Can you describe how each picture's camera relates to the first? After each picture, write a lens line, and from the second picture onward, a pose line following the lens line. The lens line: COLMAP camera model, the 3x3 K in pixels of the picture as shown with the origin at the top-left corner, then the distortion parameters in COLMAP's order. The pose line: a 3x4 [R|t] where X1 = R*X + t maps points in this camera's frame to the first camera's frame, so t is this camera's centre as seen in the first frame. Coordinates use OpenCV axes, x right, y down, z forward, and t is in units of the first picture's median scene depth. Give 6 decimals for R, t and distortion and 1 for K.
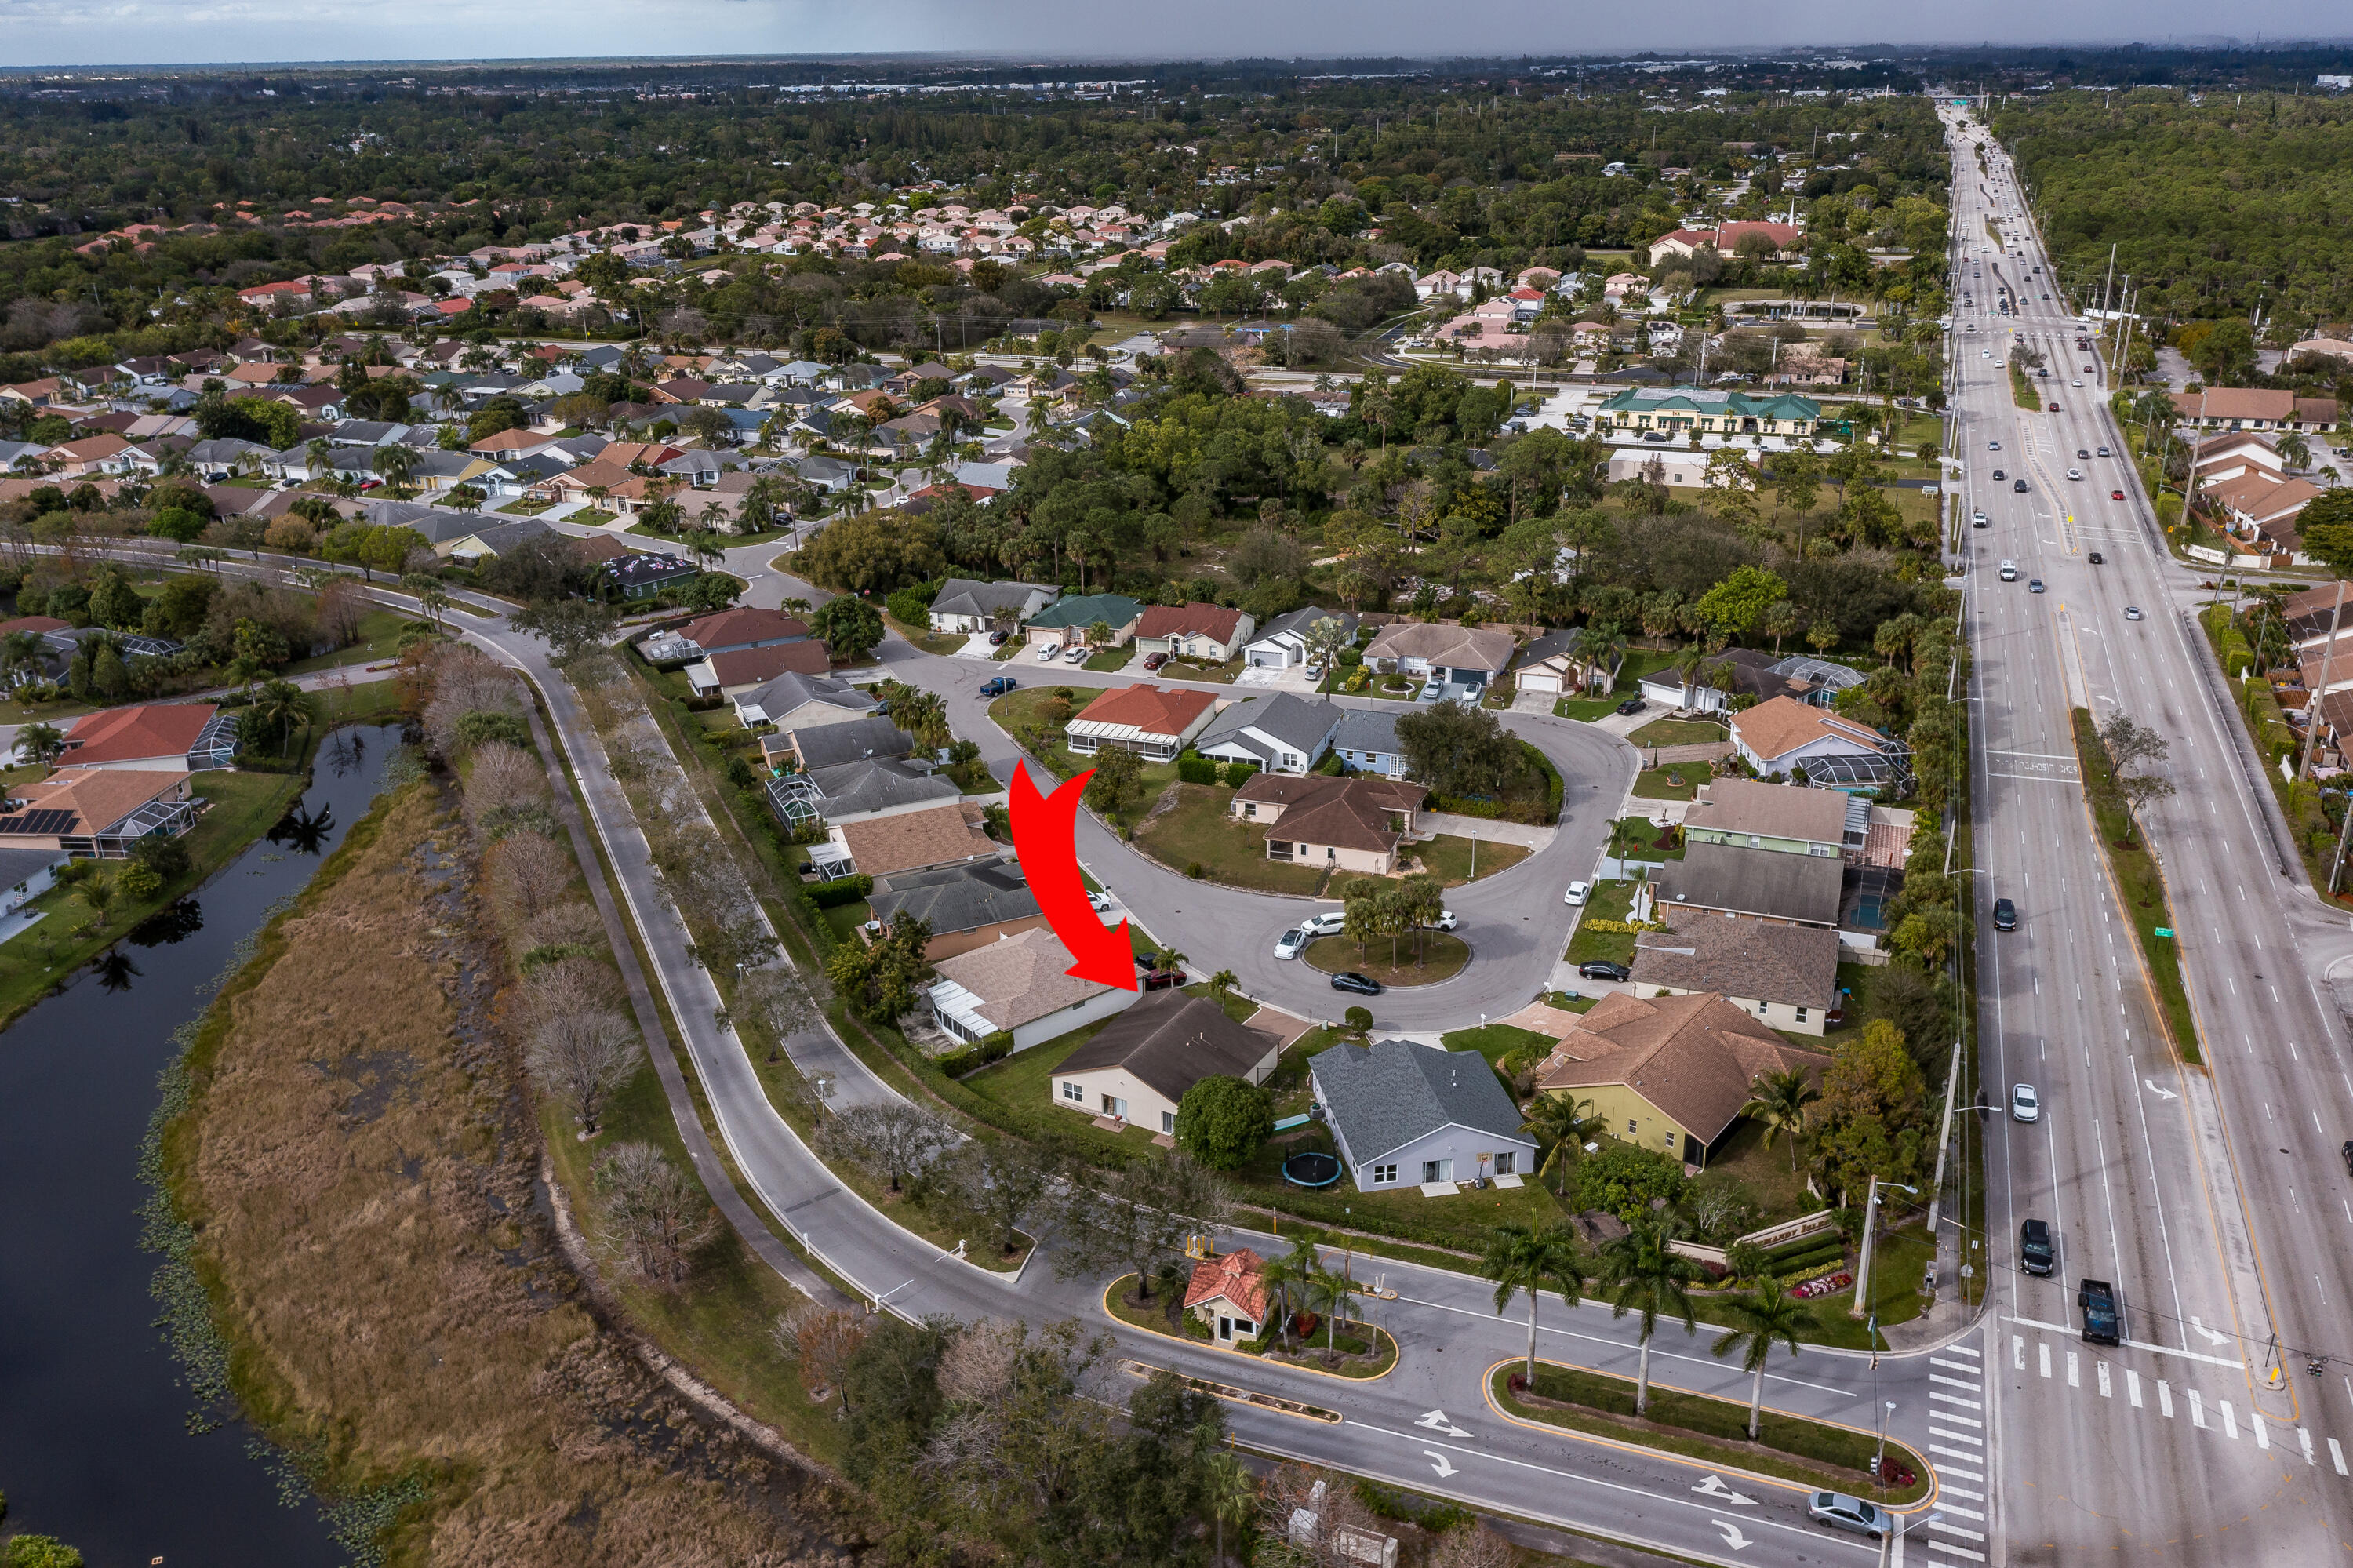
lens RADIAL K [[1861.6, 0, 1176.5], [0, 1861.6, 784.0], [0, 0, 1]] dist [0.000355, 0.004253]
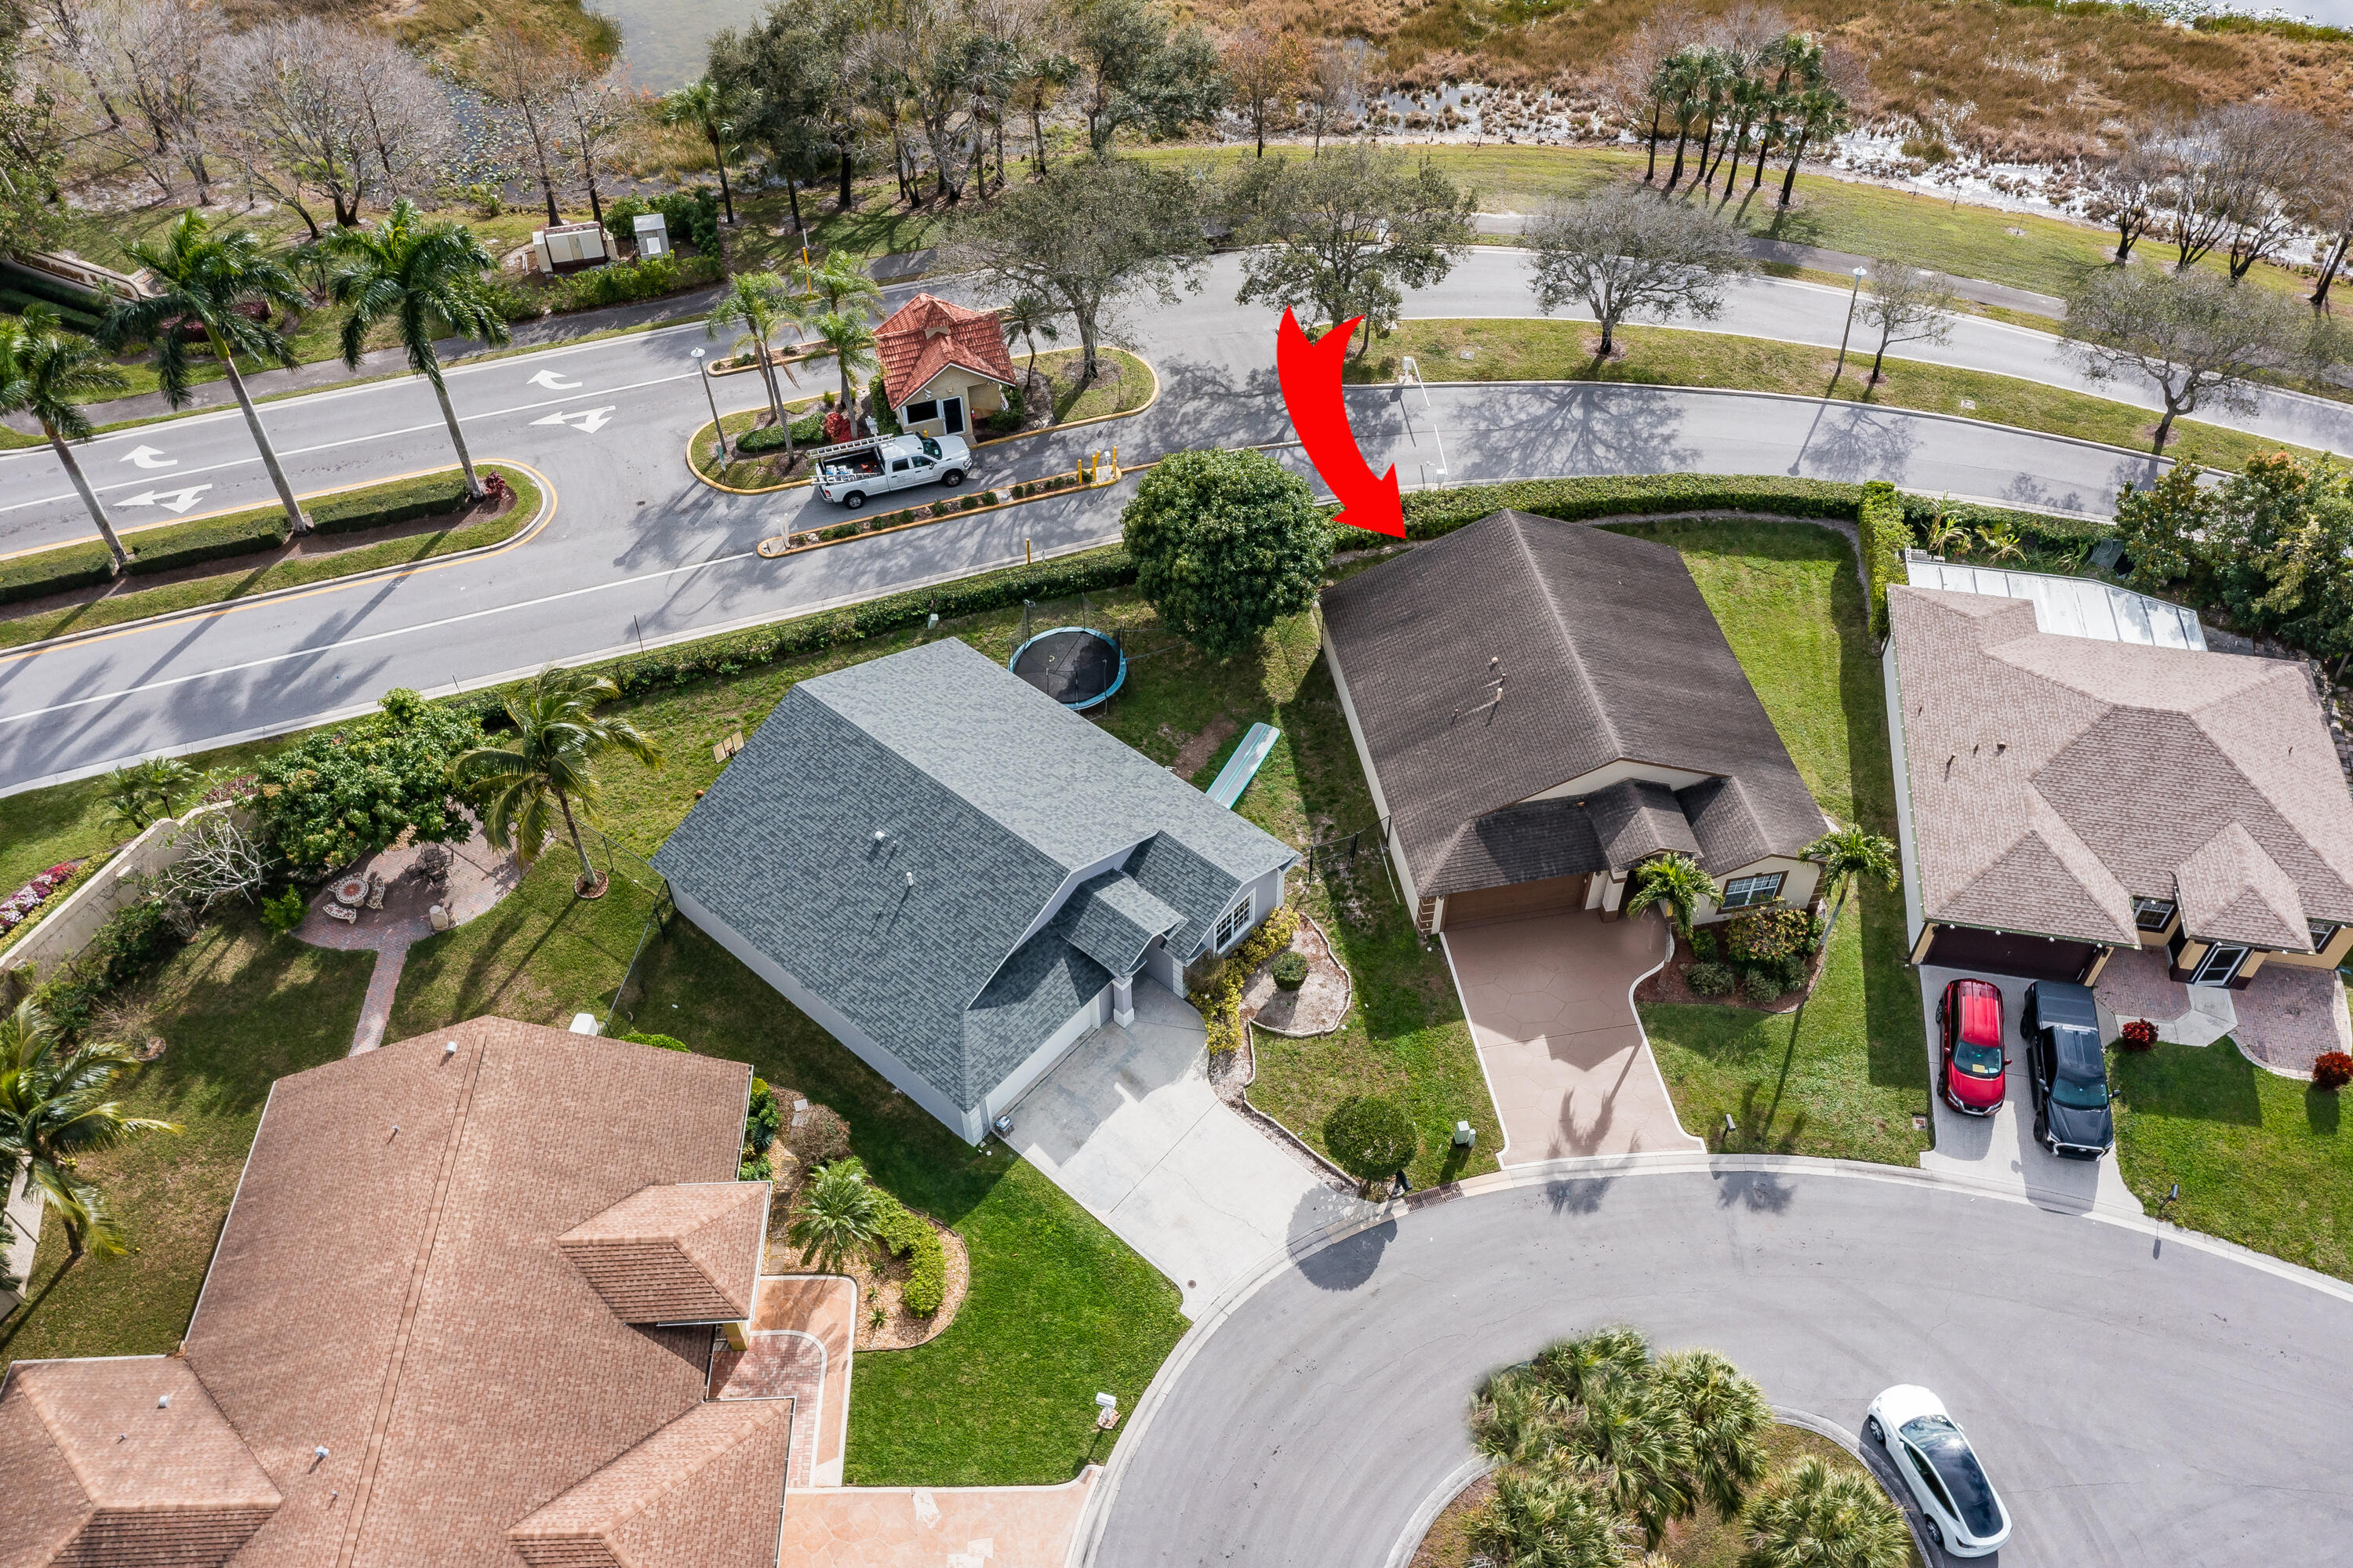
lens RADIAL K [[1861.6, 0, 1176.5], [0, 1861.6, 784.0], [0, 0, 1]] dist [0.000355, 0.004253]
pose [[-0.767503, 0.490010, -0.413316, 0.196241], [-0.218301, 0.406431, 0.887219, -0.163941], [0.602731, 0.771171, -0.204968, 0.830509]]
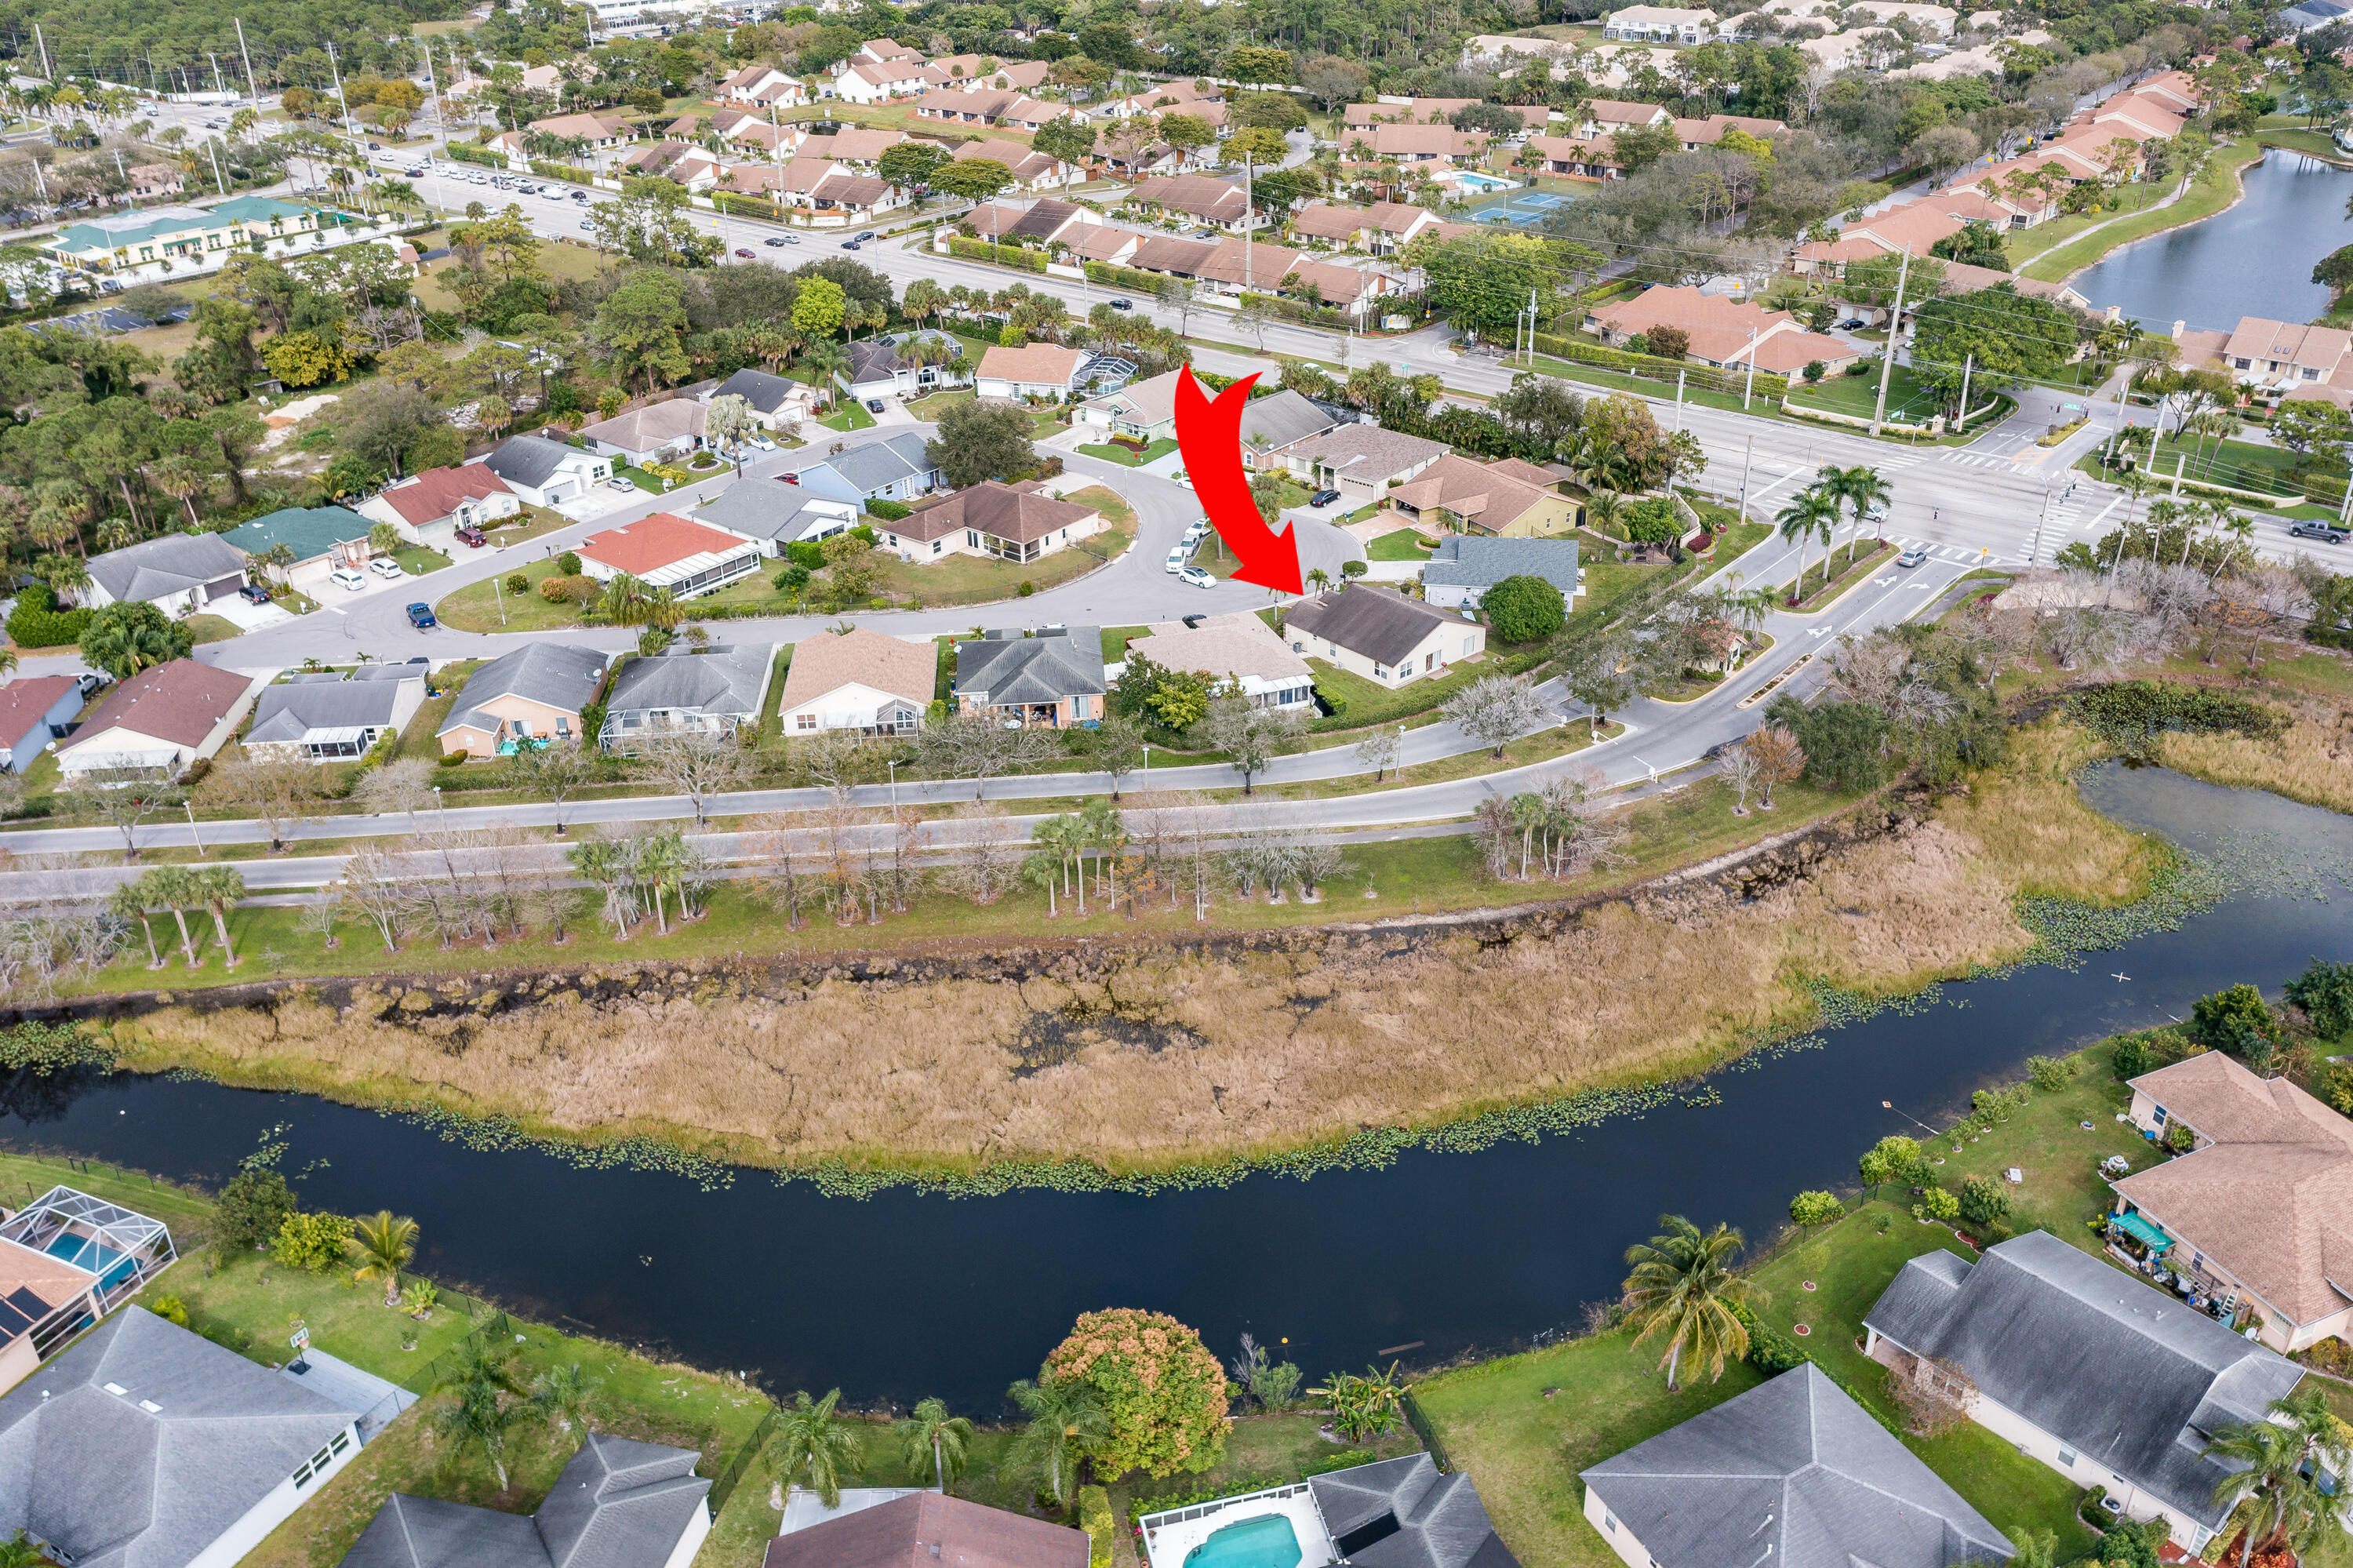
lens RADIAL K [[1861.6, 0, 1176.5], [0, 1861.6, 784.0], [0, 0, 1]] dist [0.000355, 0.004253]
pose [[0.336838, -0.442671, 0.831013, -0.886489], [0.364258, 0.875133, 0.318527, -0.162047], [-0.868249, 0.195411, 0.456024, 0.460783]]
